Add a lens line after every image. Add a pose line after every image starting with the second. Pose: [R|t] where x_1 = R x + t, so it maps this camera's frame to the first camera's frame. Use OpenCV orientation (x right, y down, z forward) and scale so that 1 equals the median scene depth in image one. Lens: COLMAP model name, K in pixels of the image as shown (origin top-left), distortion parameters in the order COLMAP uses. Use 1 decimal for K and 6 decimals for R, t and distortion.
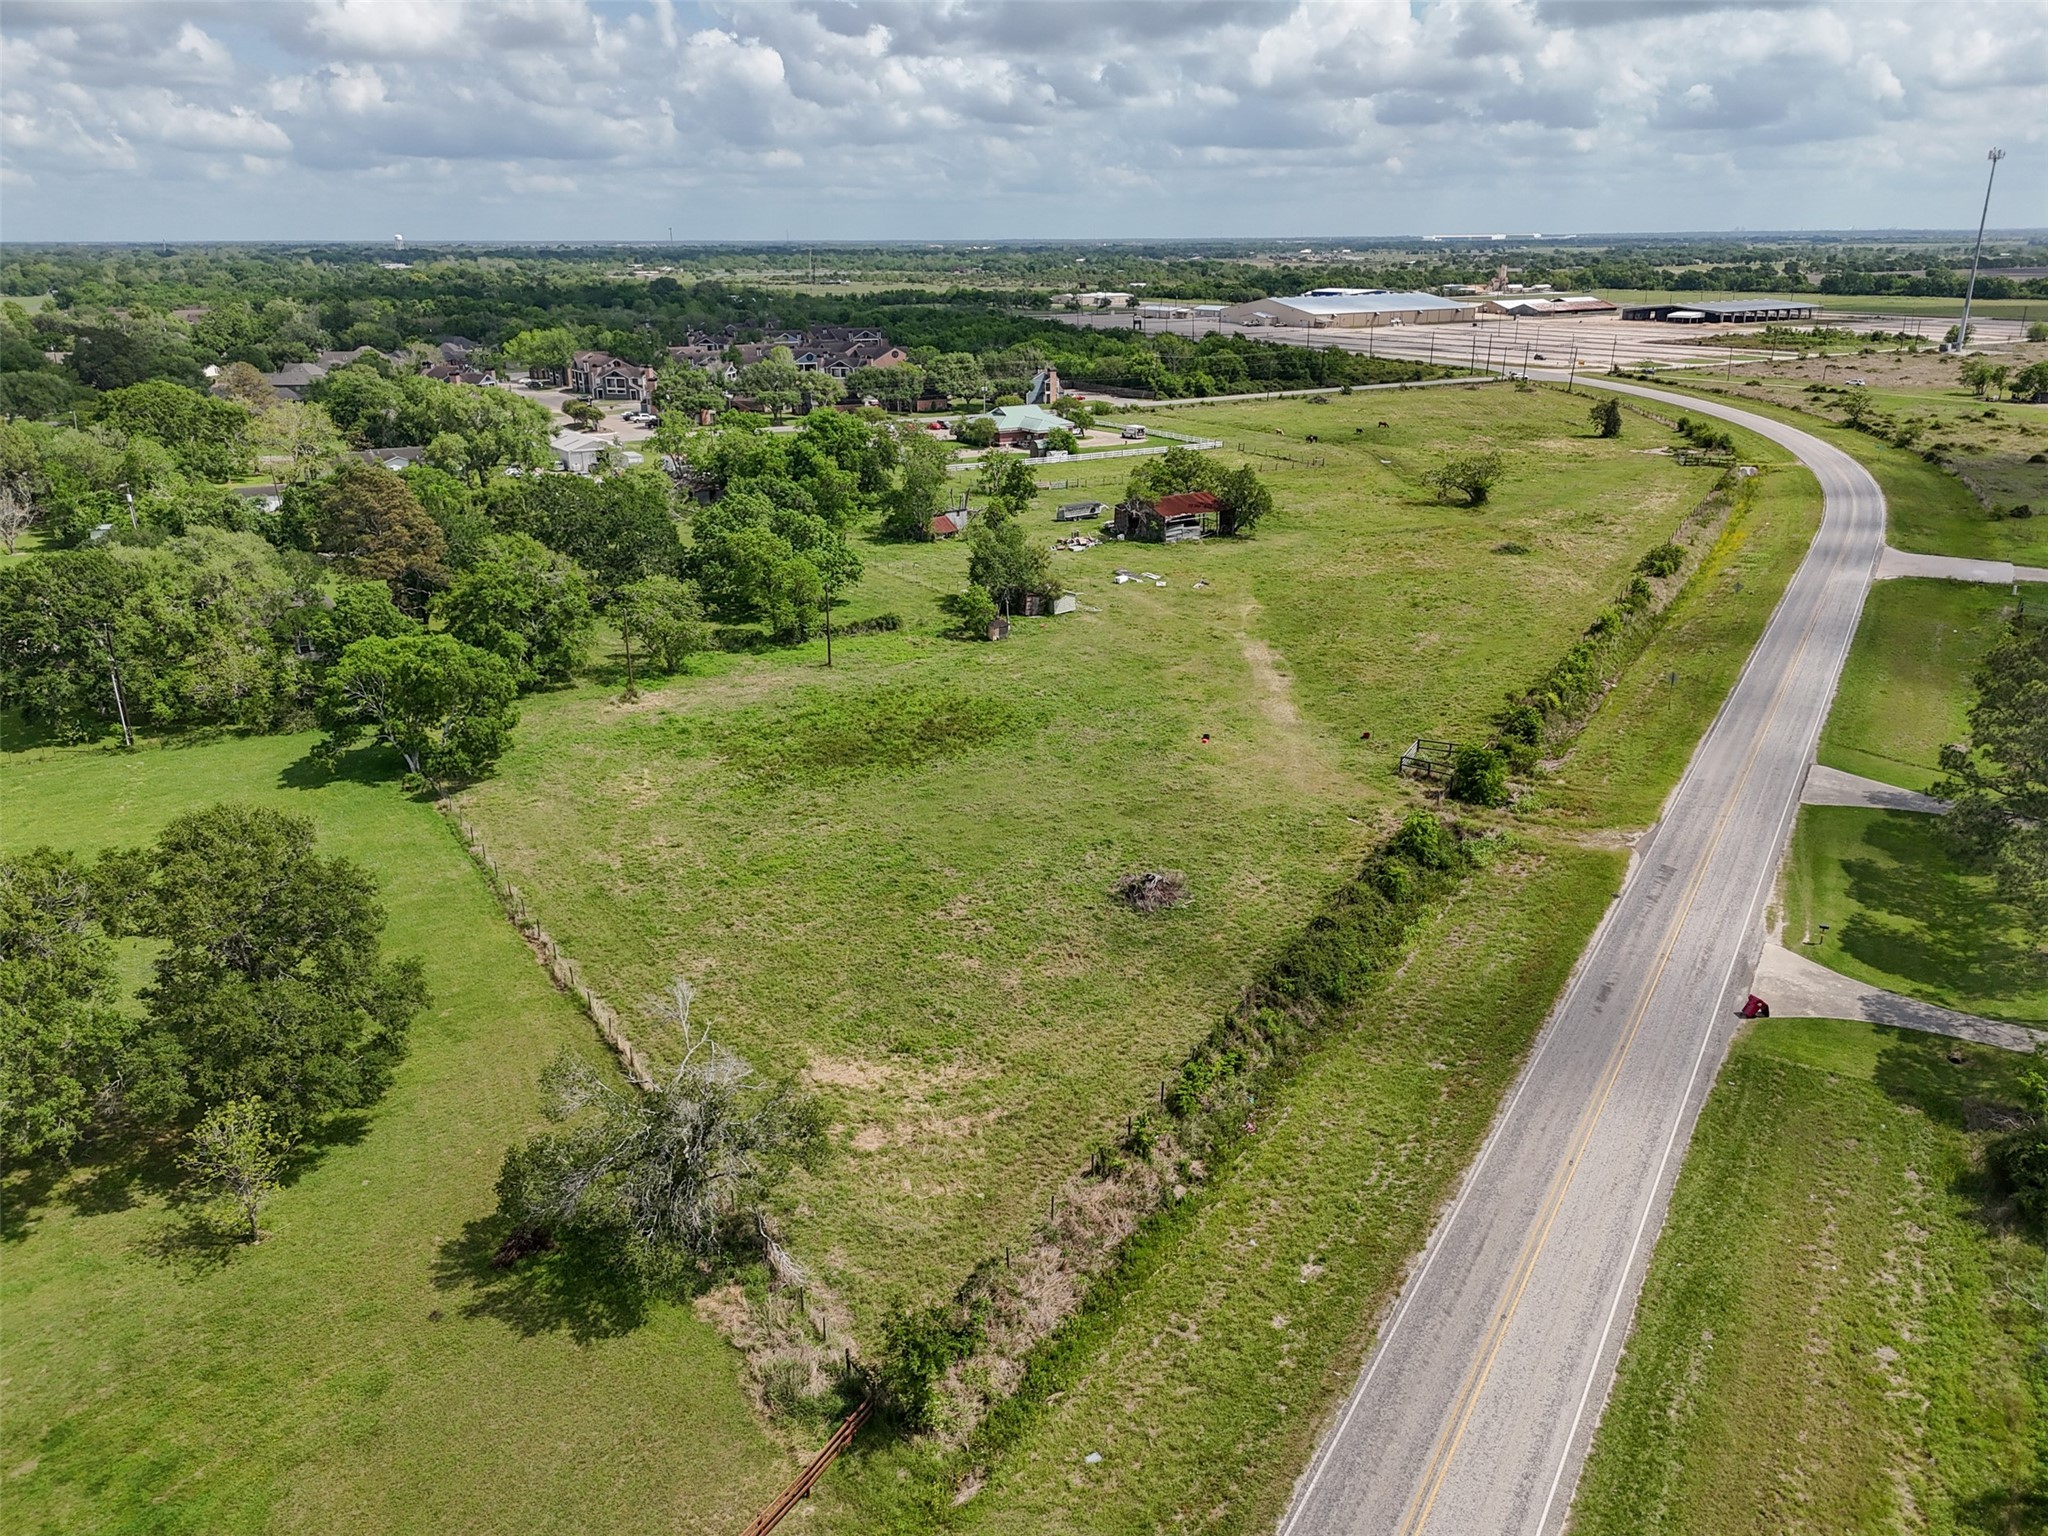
lens RADIAL K [[1453.7, 0, 1029.7], [0, 1453.7, 826.7], [0, 0, 1]] dist [0.067006, -0.053492]
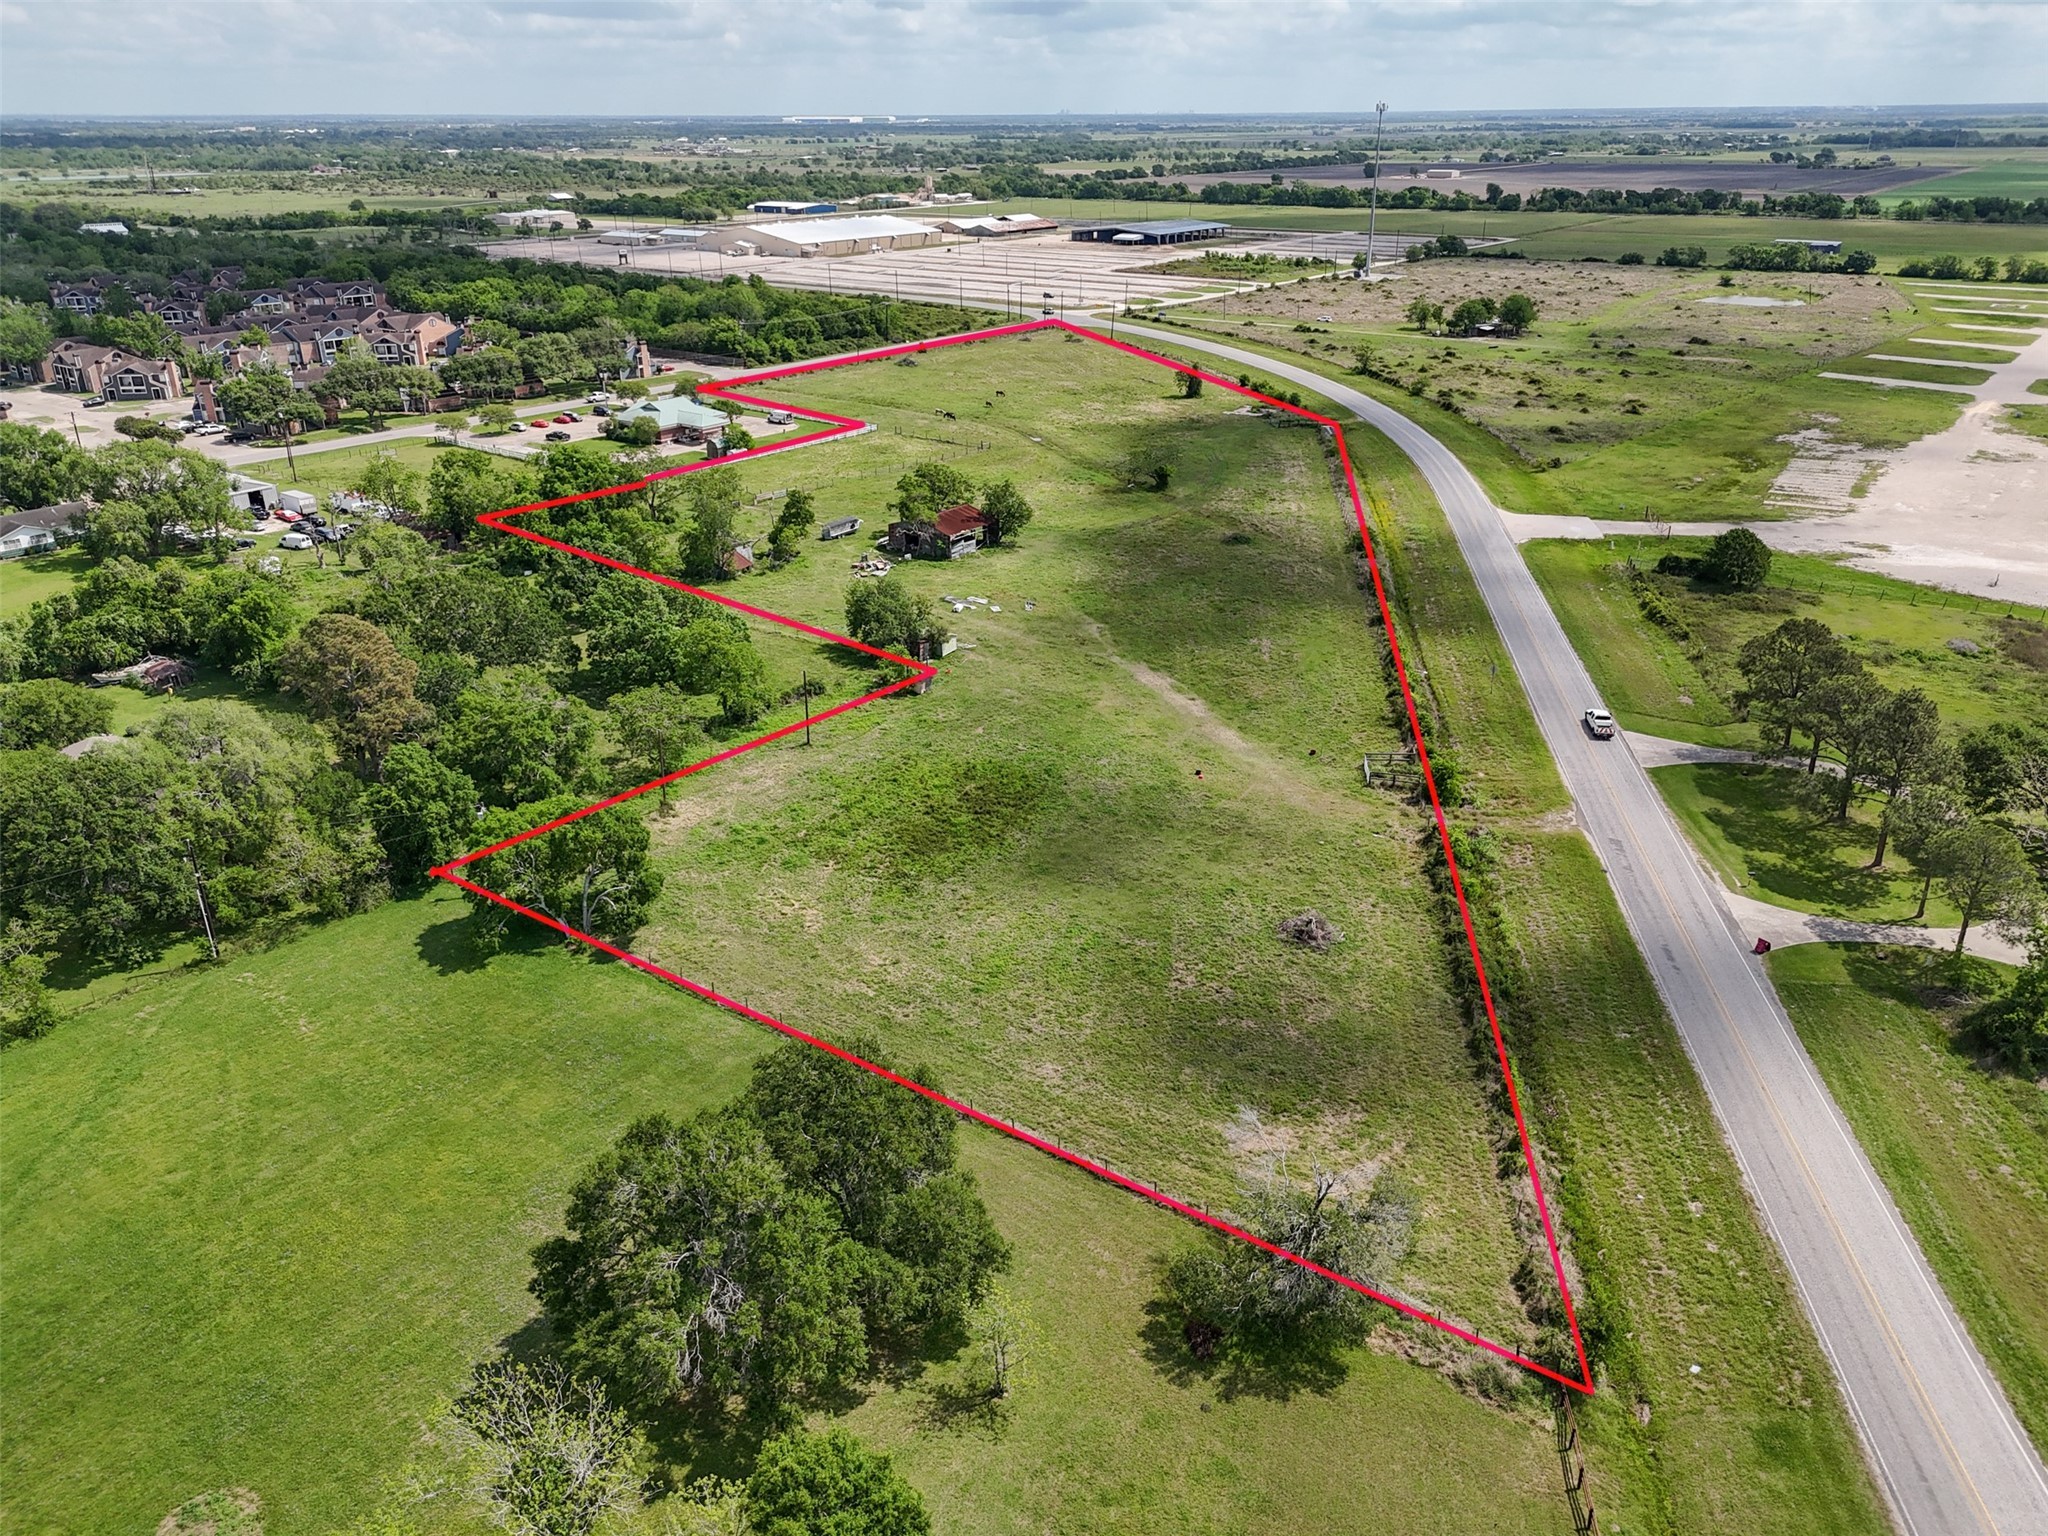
lens RADIAL K [[1453.7, 0, 1029.7], [0, 1453.7, 826.7], [0, 0, 1]] dist [0.067006, -0.053492]
pose [[0.925976, -0.162733, 0.340714, -0.161306], [0.140336, 0.986045, 0.089558, -0.055577], [-0.350534, -0.035114, 0.935892, -0.025112]]
